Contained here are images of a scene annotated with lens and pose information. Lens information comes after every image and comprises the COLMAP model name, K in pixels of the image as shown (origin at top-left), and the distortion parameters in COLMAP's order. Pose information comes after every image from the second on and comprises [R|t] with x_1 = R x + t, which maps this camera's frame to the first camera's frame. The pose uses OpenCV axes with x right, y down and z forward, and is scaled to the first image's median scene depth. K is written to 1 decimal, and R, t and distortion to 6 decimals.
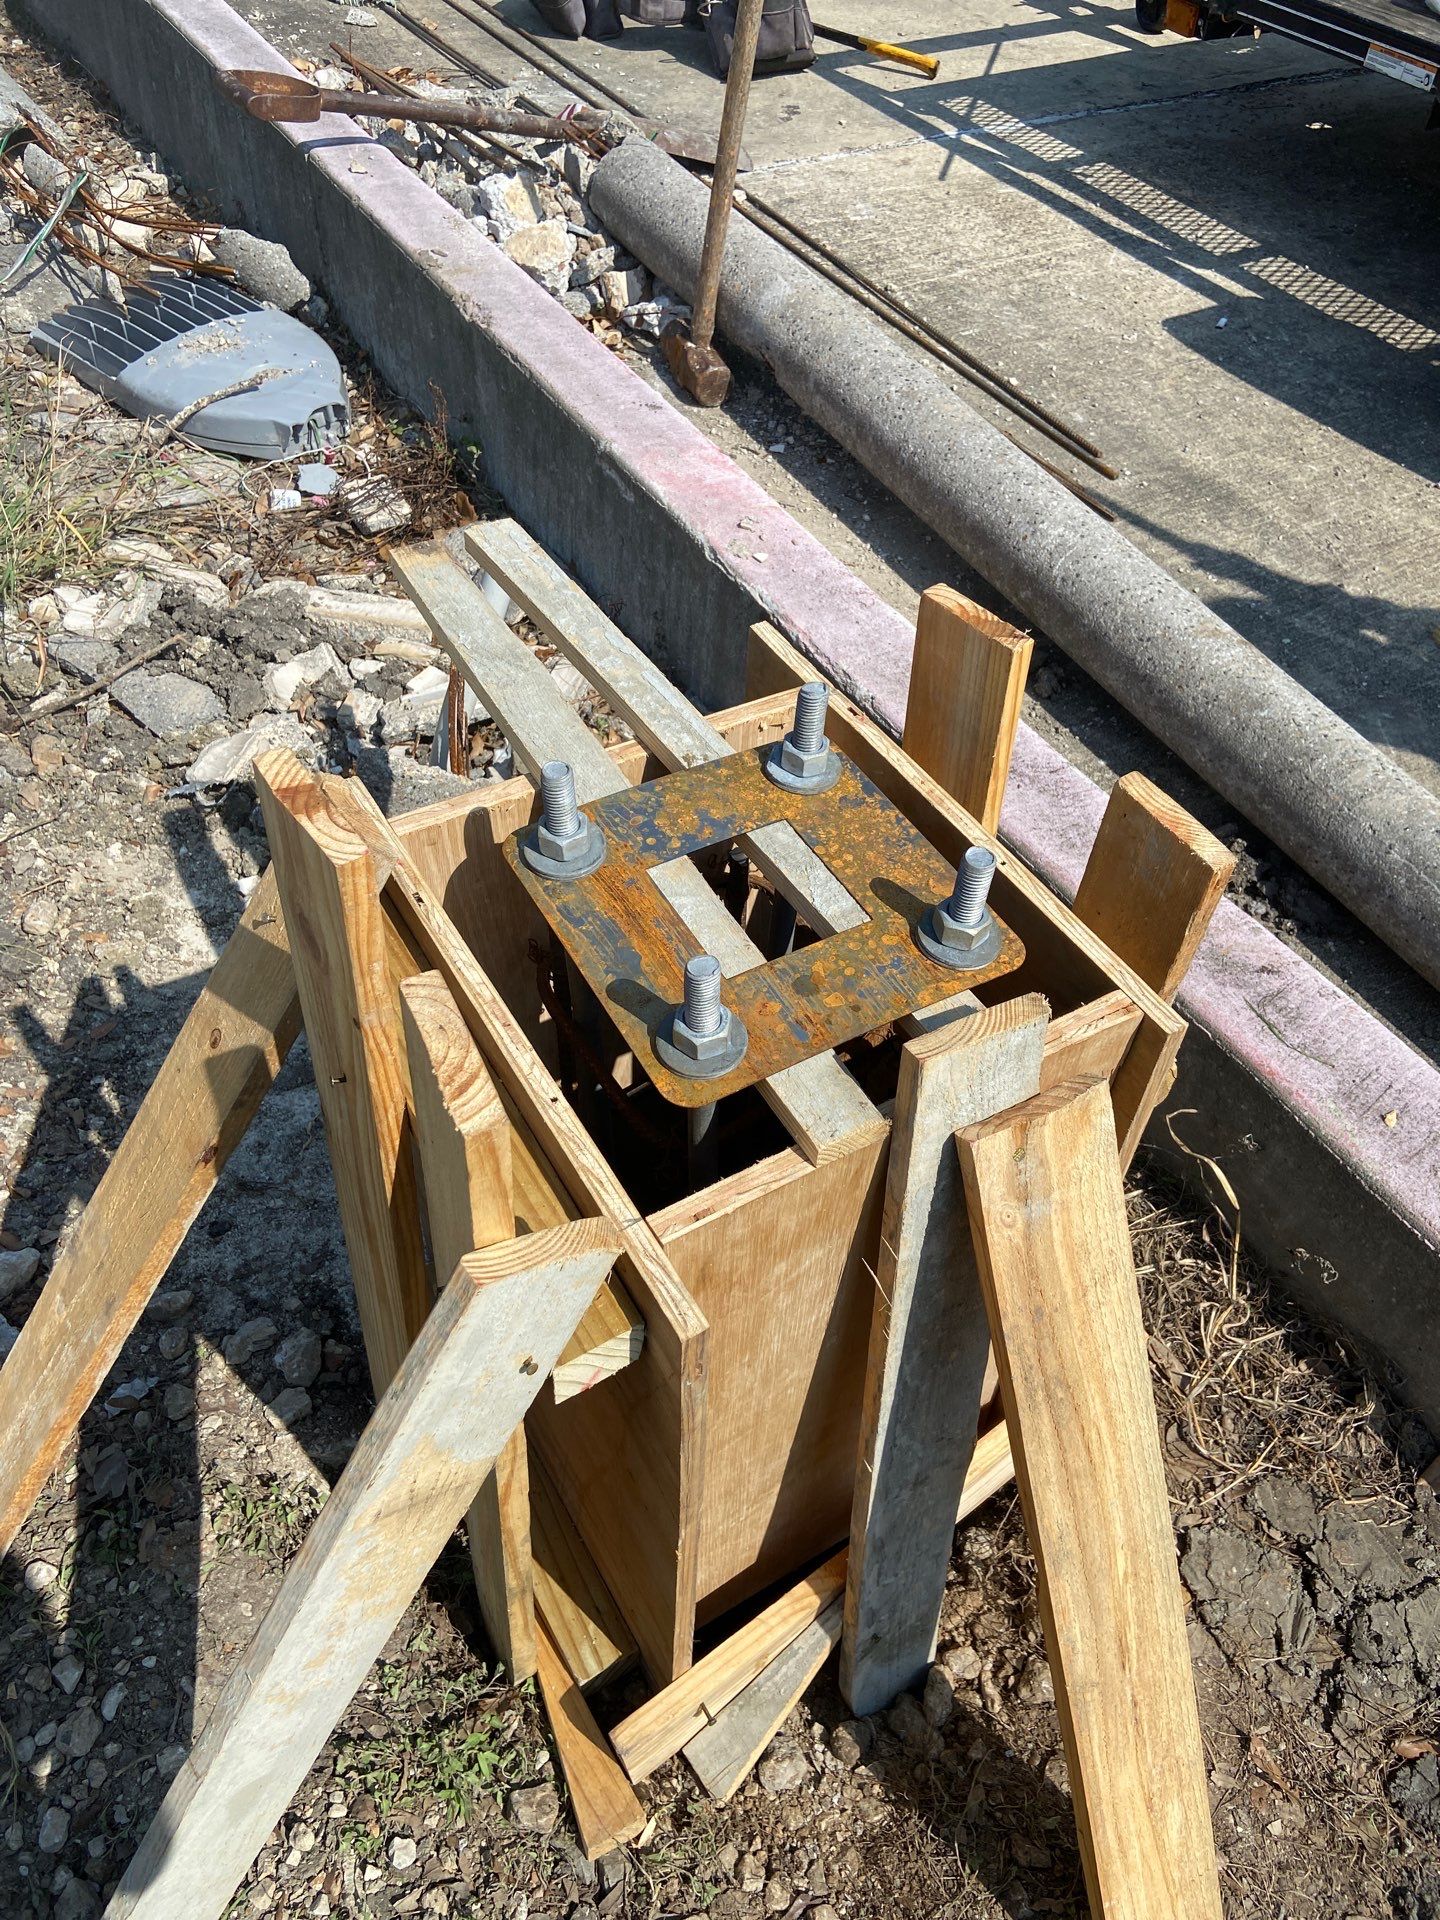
lens RADIAL K [[1446.1, 0, 734.9], [0, 1446.1, 962.6], [0, 0, 1]] dist [0.101279, -0.128789]
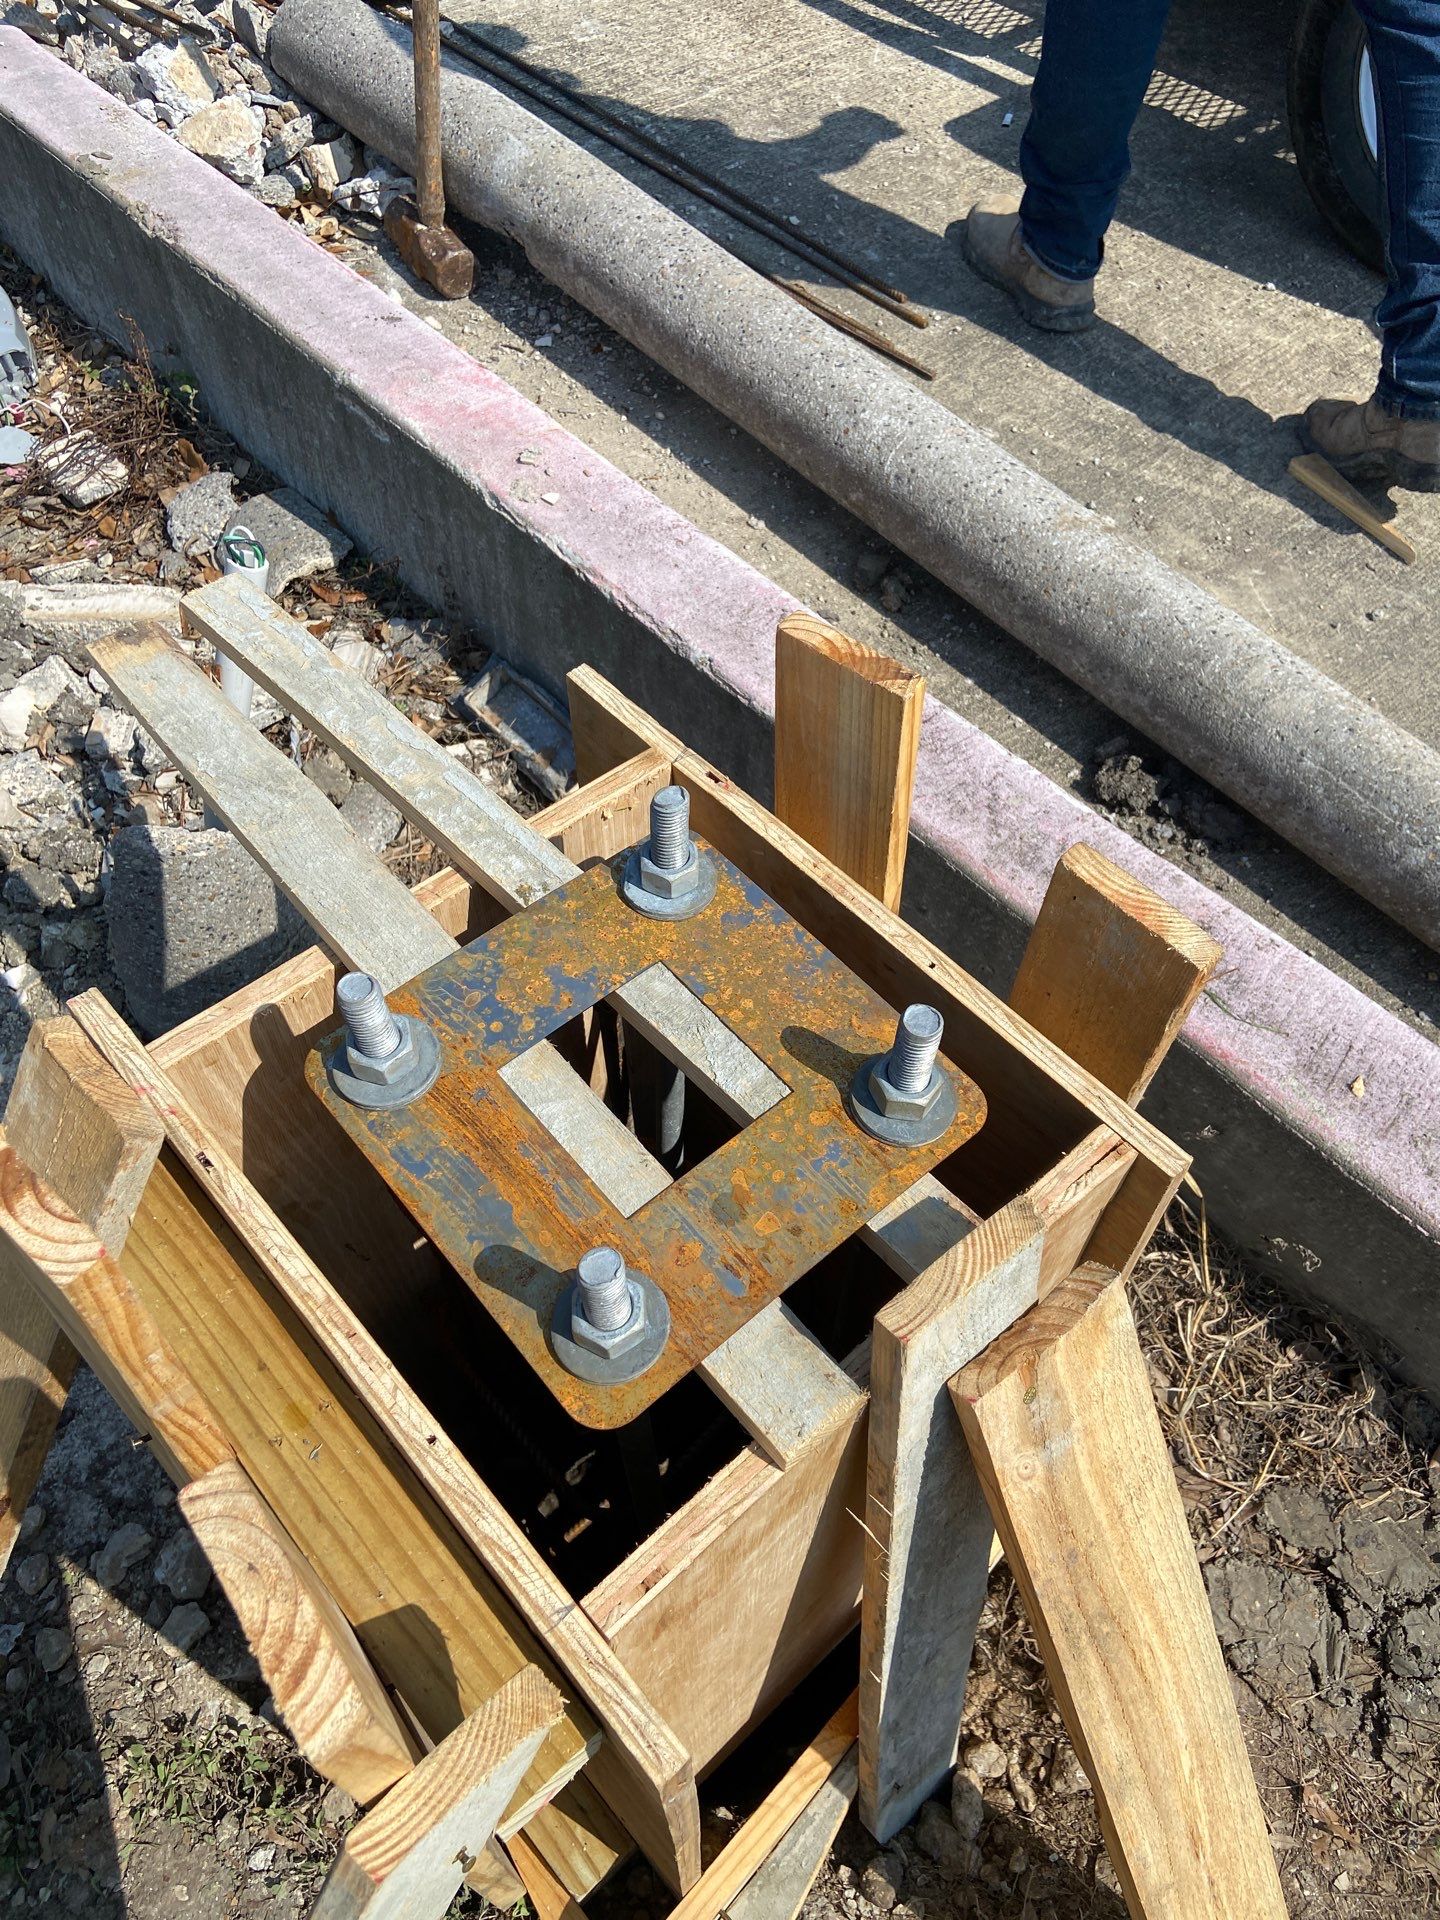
lens RADIAL K [[1446.1, 0, 732.7], [0, 1446.1, 962.3], [0, 0, 1]] dist [0.101279, -0.128789]
pose [[0.982019, -0.168226, 0.085662, 0.004426], [0.157362, 0.980123, 0.120818, -0.137756], [-0.104284, -0.105165, 0.988972, 0.155194]]
